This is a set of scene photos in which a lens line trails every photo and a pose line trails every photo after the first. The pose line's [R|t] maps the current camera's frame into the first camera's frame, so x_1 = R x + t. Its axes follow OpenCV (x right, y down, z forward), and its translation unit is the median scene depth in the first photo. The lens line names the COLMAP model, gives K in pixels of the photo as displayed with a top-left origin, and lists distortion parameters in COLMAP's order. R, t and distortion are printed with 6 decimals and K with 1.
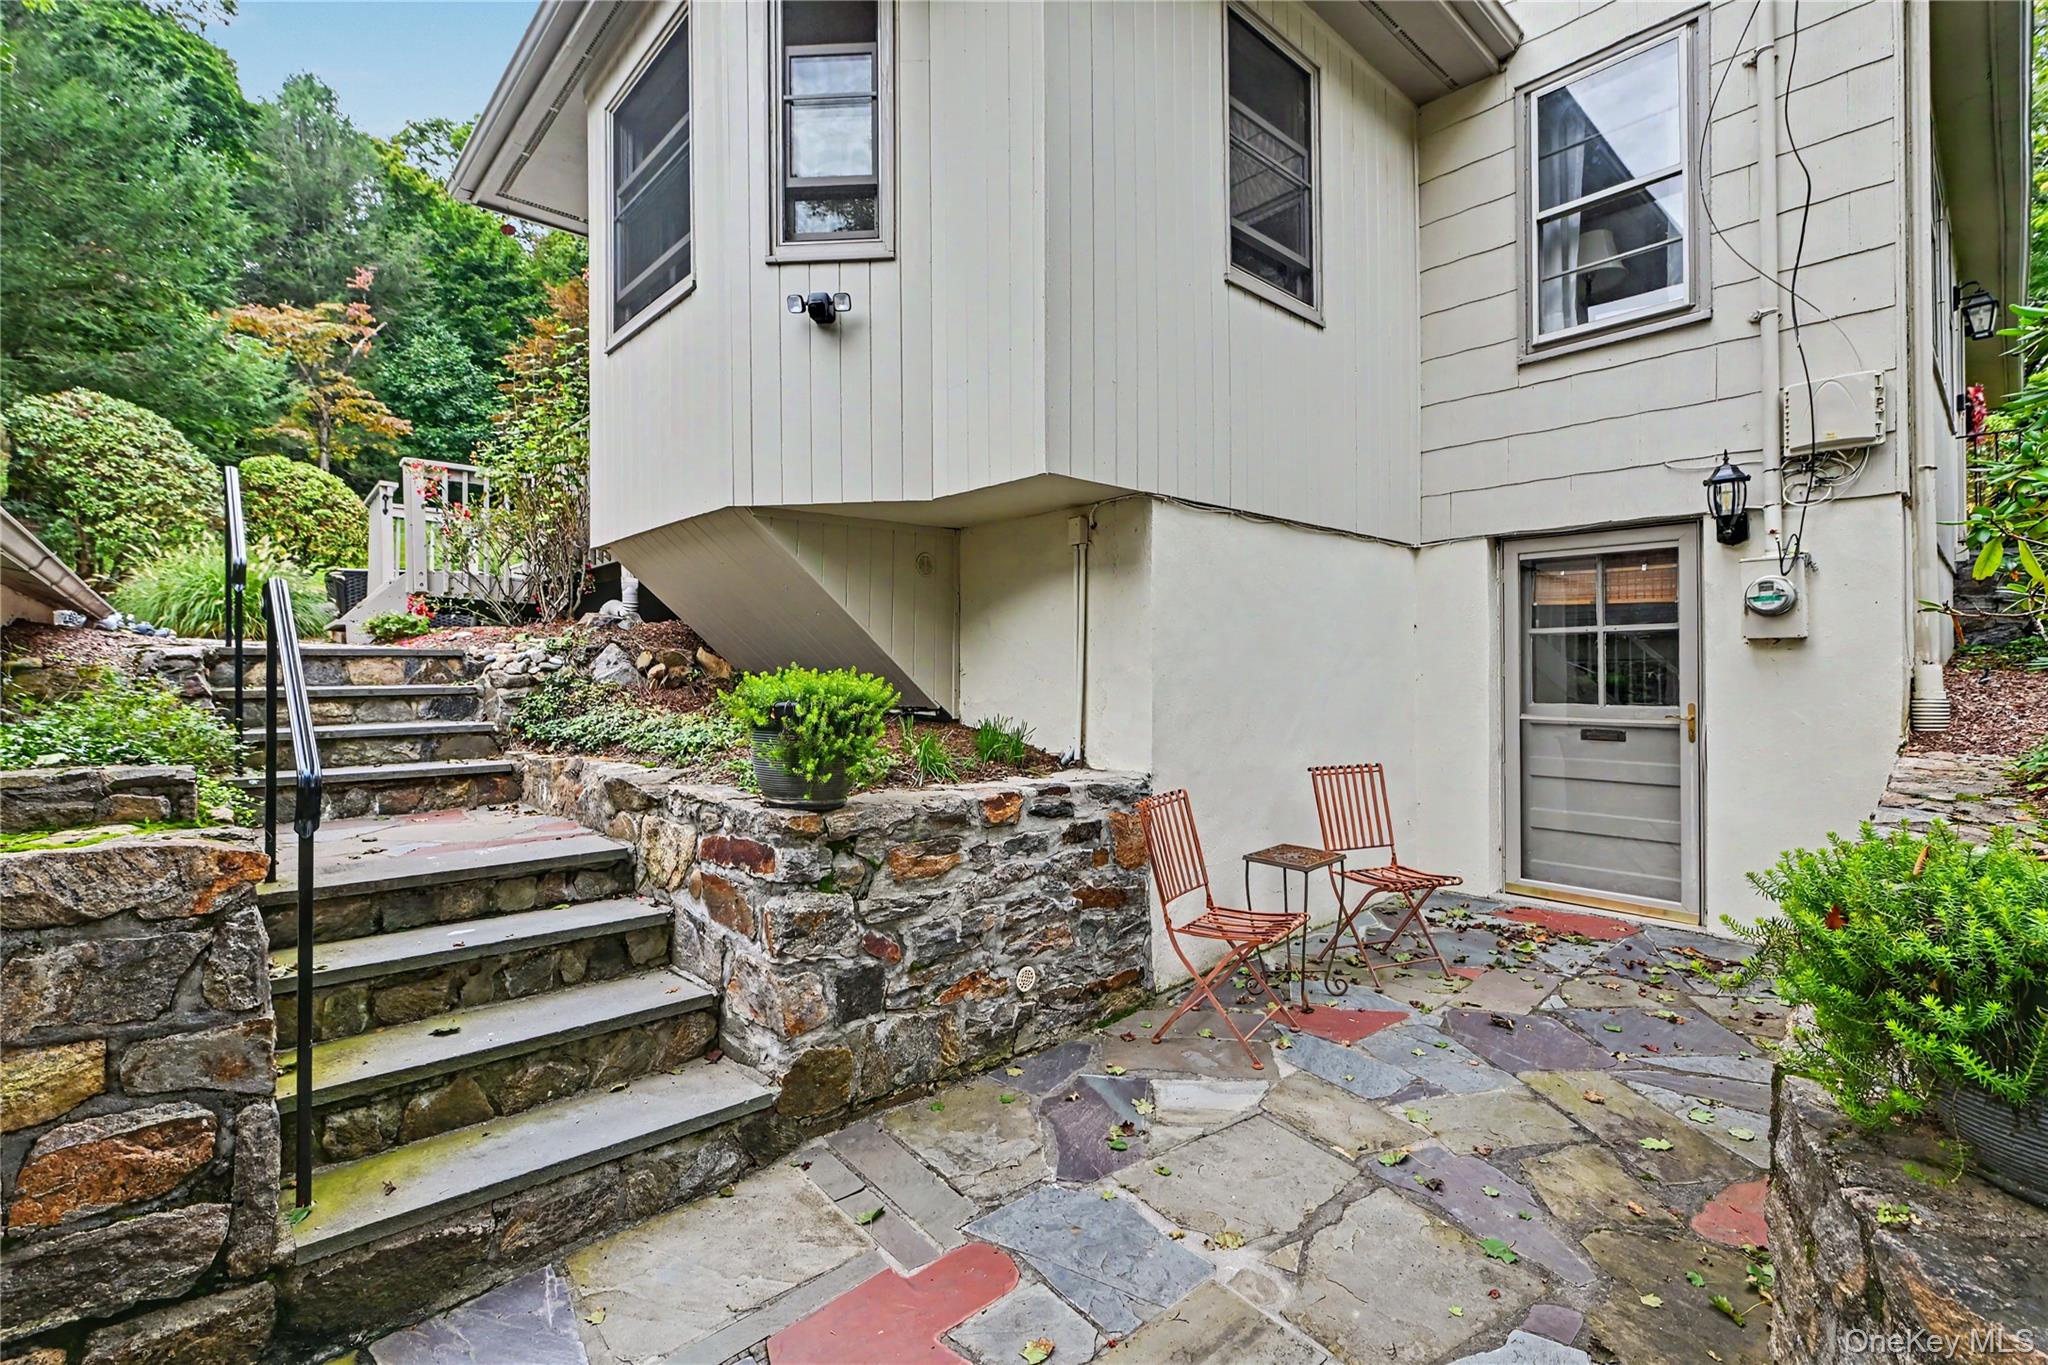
lens RADIAL K [[928.6, 0, 1038.3], [0, 928.6, 678.2], [0, 0, 1]] dist [0.001721, 0.000052]
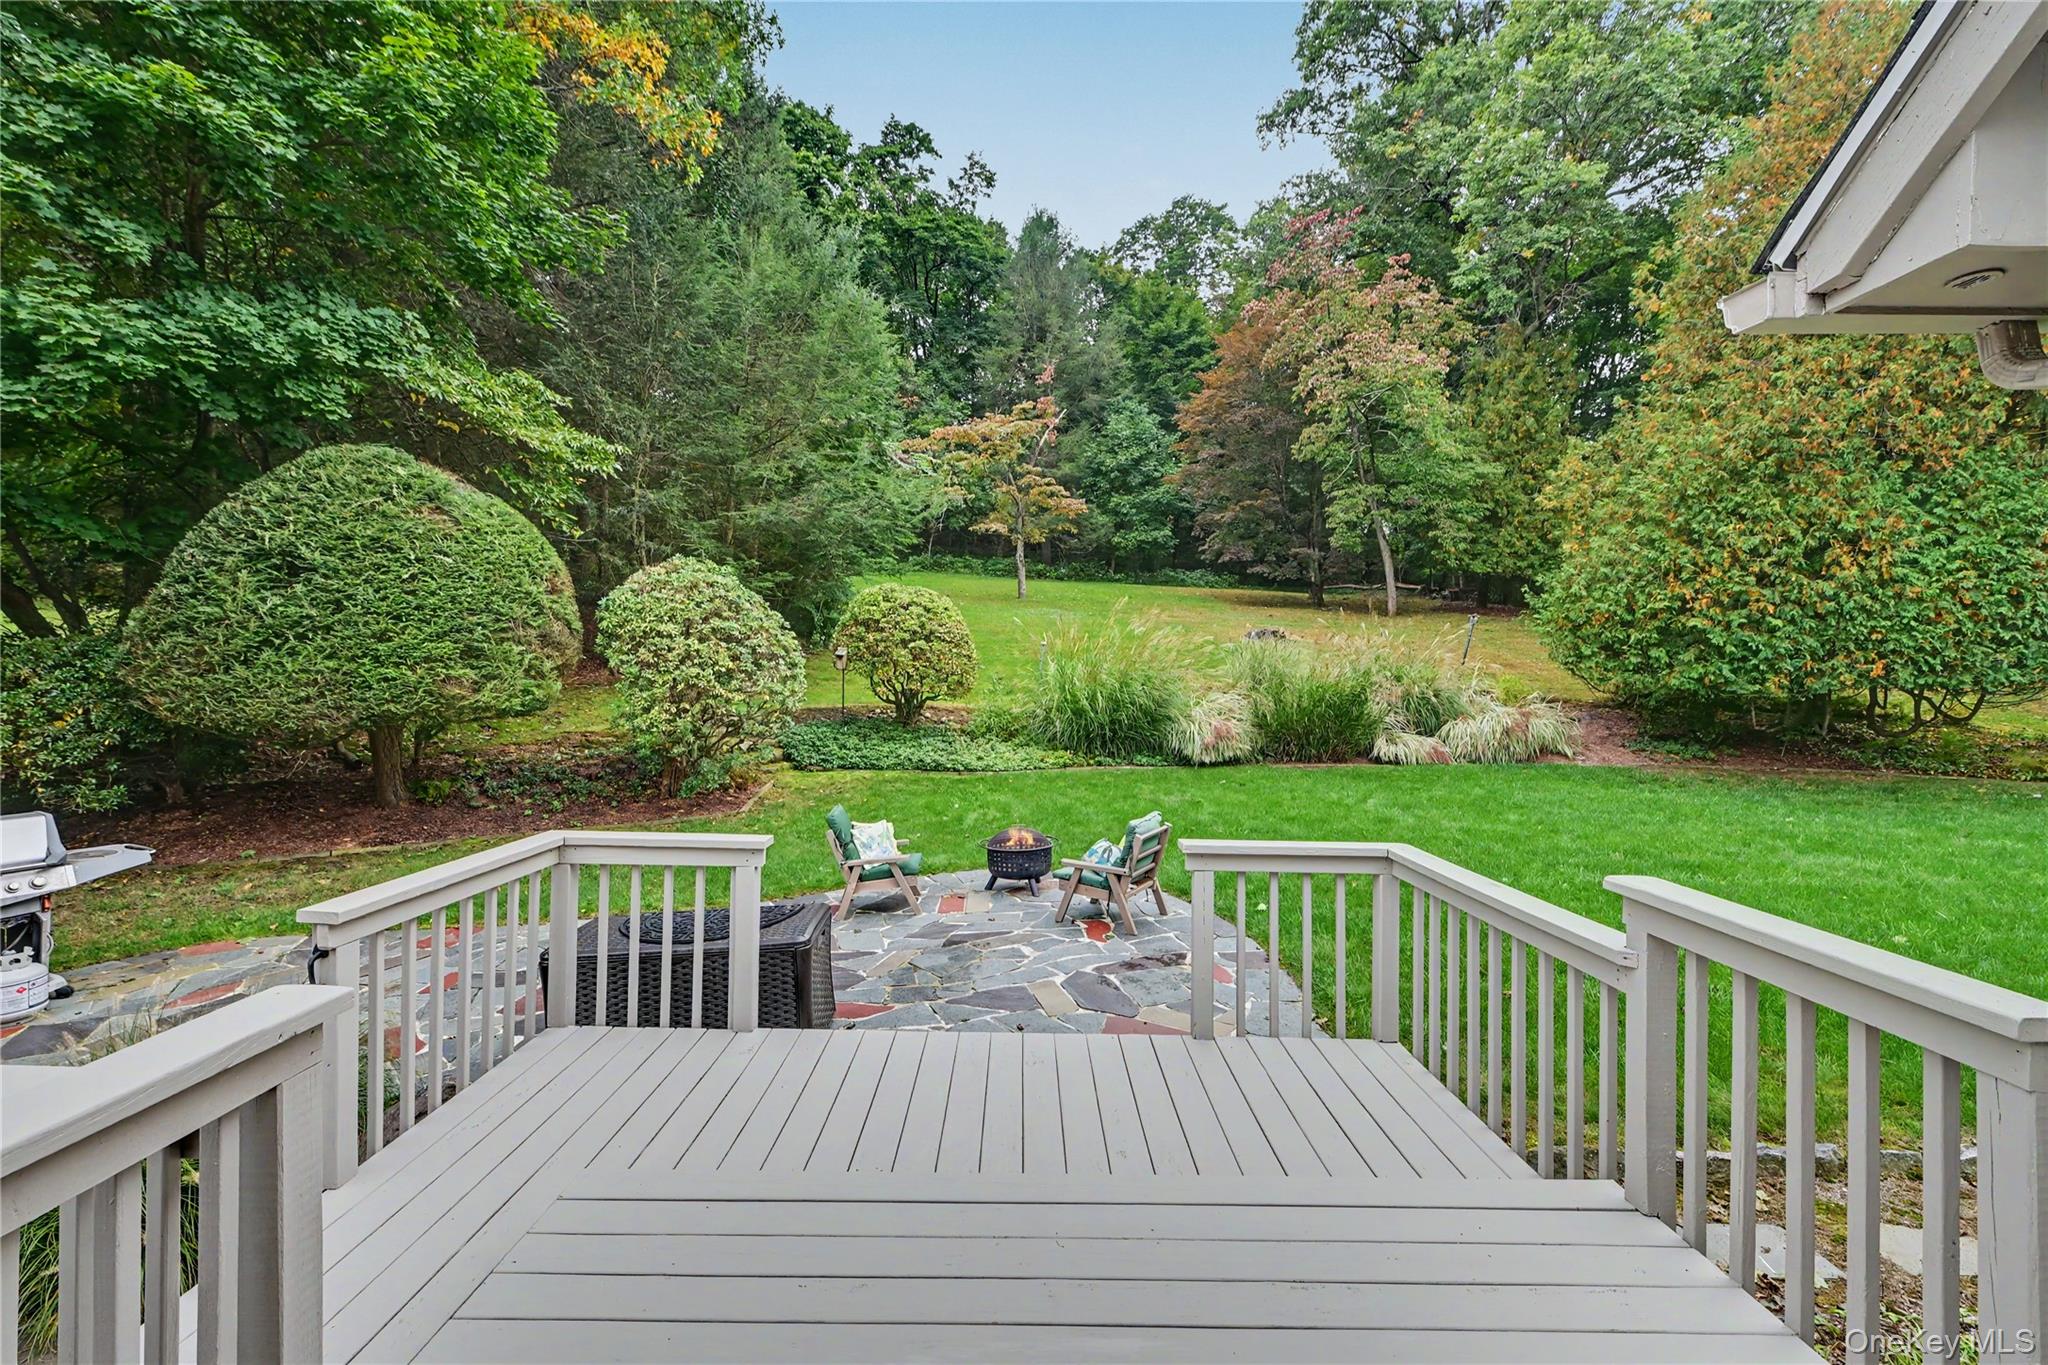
lens RADIAL K [[866.7, 0, 1033.6], [0, 866.7, 658.4], [0, 0, 1]] dist [0.000306, 0.000588]
pose [[0.738311, -0.013910, -0.674317, -0.075238], [-0.000035, 0.999787, -0.020662, -0.083080], [0.674460, 0.015279, 0.738153, 0.262057]]
